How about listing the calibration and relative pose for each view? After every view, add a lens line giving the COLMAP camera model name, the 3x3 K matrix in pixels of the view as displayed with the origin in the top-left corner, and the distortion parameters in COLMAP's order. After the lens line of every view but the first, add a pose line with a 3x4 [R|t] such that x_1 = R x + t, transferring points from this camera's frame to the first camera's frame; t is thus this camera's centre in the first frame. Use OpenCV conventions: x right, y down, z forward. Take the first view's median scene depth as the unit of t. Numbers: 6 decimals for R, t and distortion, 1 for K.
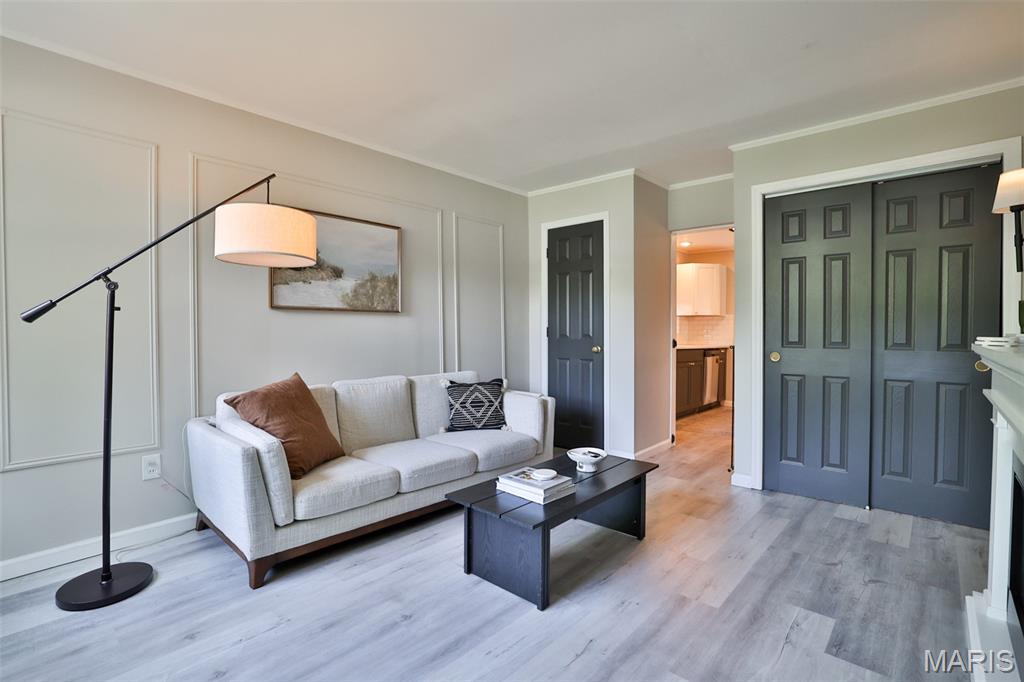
lens RADIAL K [[481.4, 0, 516.4], [0, 481.4, 339.8], [0, 0, 1]] dist [-0.047467, 0.018655]
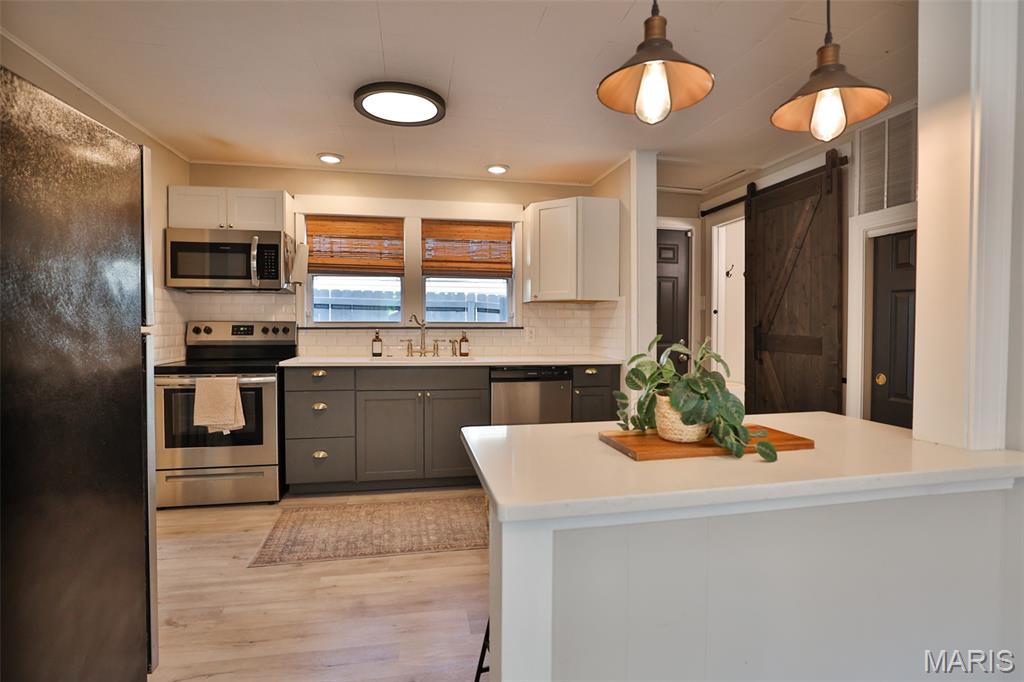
lens RADIAL K [[501.5, 0, 509.7], [0, 501.5, 337.3], [0, 0, 1]] dist [-0.036559, 0.001015]
pose [[0.800149, 0.009865, -0.599720, 1.375300], [-0.002579, 0.999912, 0.013007, -0.036988], [0.599795, -0.008861, 0.800104, 1.088082]]
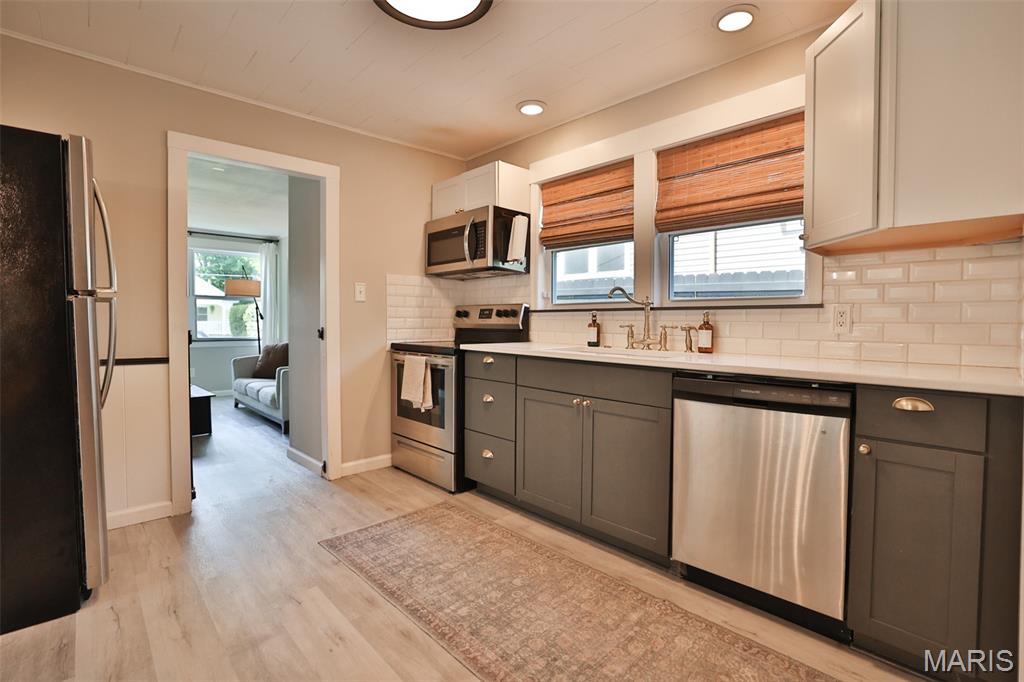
lens RADIAL K [[476.7, 0, 511.9], [0, 476.7, 337.2], [0, 0, 1]] dist [-0.044865, 0.017577]
pose [[-0.087872, 0.021339, -0.995903, 1.293039], [-0.018892, 0.999555, 0.023084, -0.011238], [0.995953, 0.020843, -0.087429, 1.738277]]
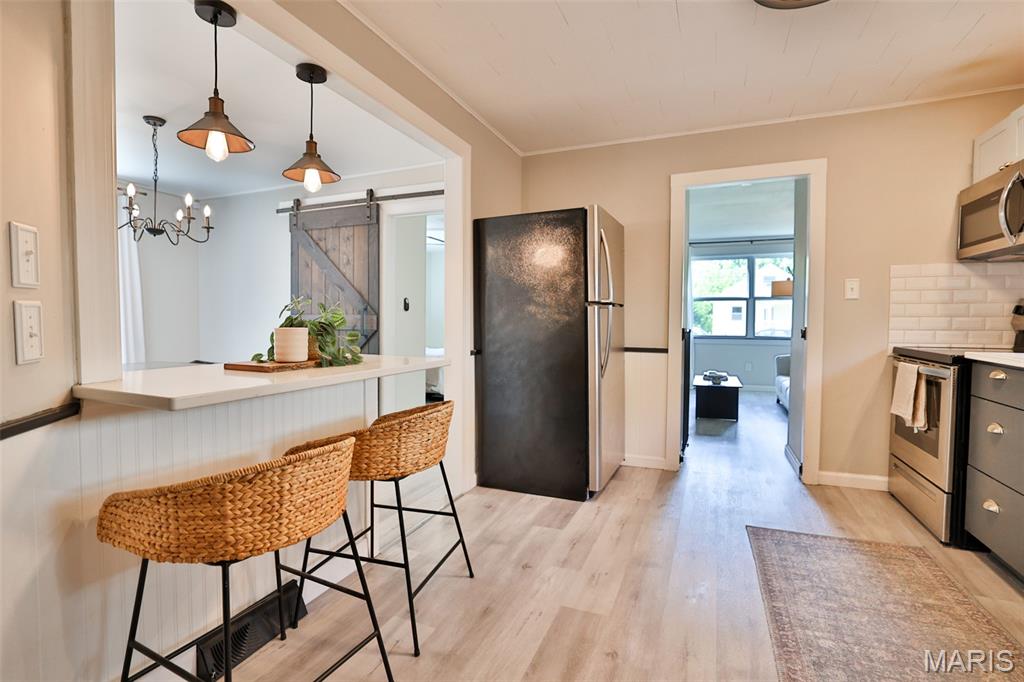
lens RADIAL K [[481.4, 0, 516.4], [0, 481.4, 339.8], [0, 0, 1]] dist [-0.047467, 0.018655]
pose [[-0.942290, 0.002102, -0.334790, 1.233071], [-0.015275, 0.998669, 0.049262, -0.014319], [0.334448, 0.051533, -0.941004, 1.957445]]
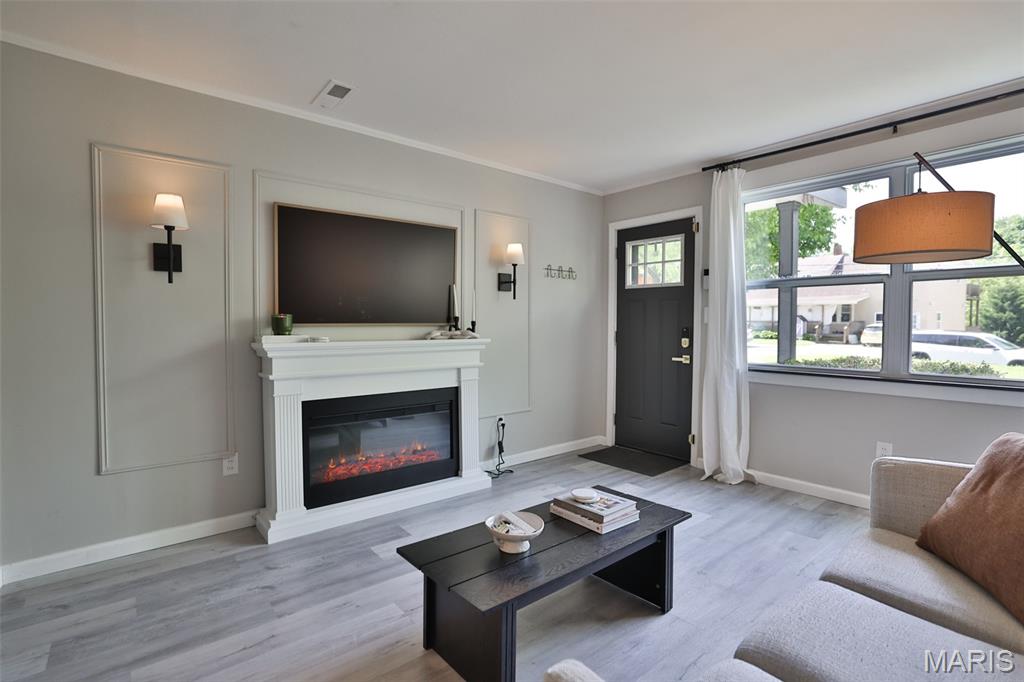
lens RADIAL K [[498.1, 0, 512.0], [0, 498.1, 341.0], [0, 0, 1]] dist [-0.050612, 0.021509]
pose [[-0.989612, -0.011287, 0.143323, 0.040527], [-0.004024, 0.998698, 0.050861, -0.038529], [-0.143710, 0.049756, -0.988368, 1.223237]]
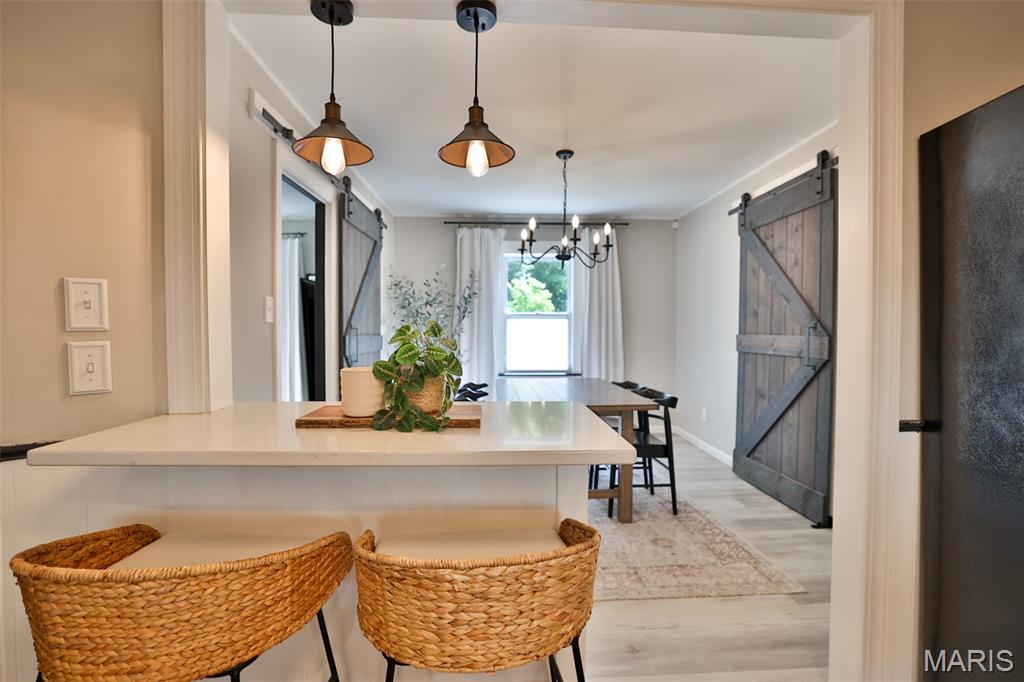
lens RADIAL K [[470.1, 0, 516.1], [0, 470.1, 338.3], [0, 0, 1]] dist [-0.045332, 0.016935]
pose [[-0.702277, -0.020603, 0.711606, 0.972271], [0.000033, 0.999580, 0.028973, -0.031652], [-0.711904, 0.020370, -0.701981, 1.609711]]
